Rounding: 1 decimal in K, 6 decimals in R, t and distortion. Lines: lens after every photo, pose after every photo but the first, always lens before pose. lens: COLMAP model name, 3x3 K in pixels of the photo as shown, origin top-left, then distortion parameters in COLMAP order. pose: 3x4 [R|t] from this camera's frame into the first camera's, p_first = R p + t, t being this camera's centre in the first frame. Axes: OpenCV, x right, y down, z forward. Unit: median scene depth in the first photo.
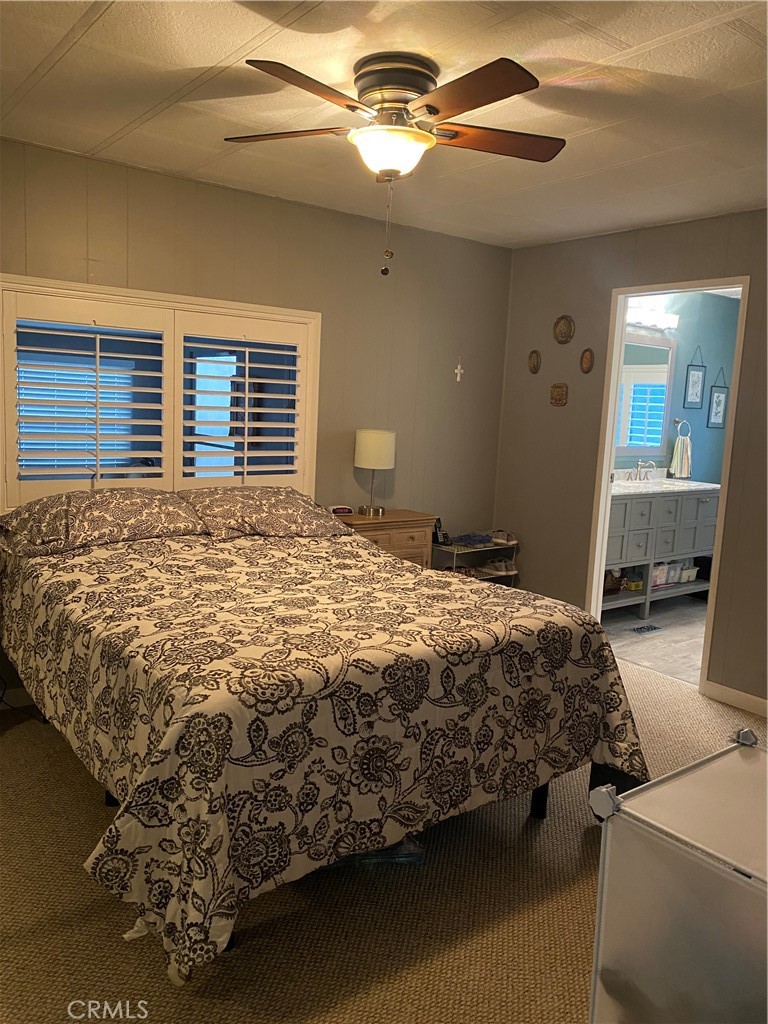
lens RADIAL K [[779.2, 0, 384.6], [0, 779.2, 514.3], [0, 0, 1]] dist [-0.010741, -0.001434]
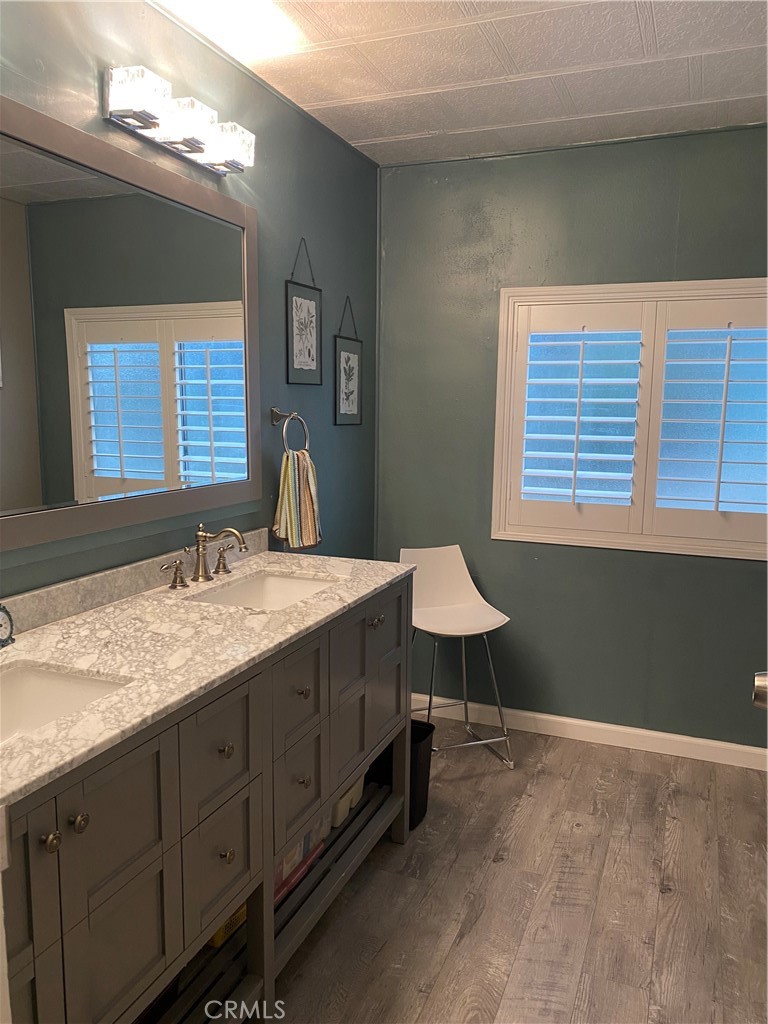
lens RADIAL K [[779.2, 0, 386.2], [0, 779.2, 514.9], [0, 0, 1]] dist [-0.010741, -0.001434]
pose [[0.860336, -0.117130, 0.496088, 0.209428], [0.116739, 0.992650, 0.031918, -0.072060], [-0.496180, 0.030452, 0.867685, 0.601004]]
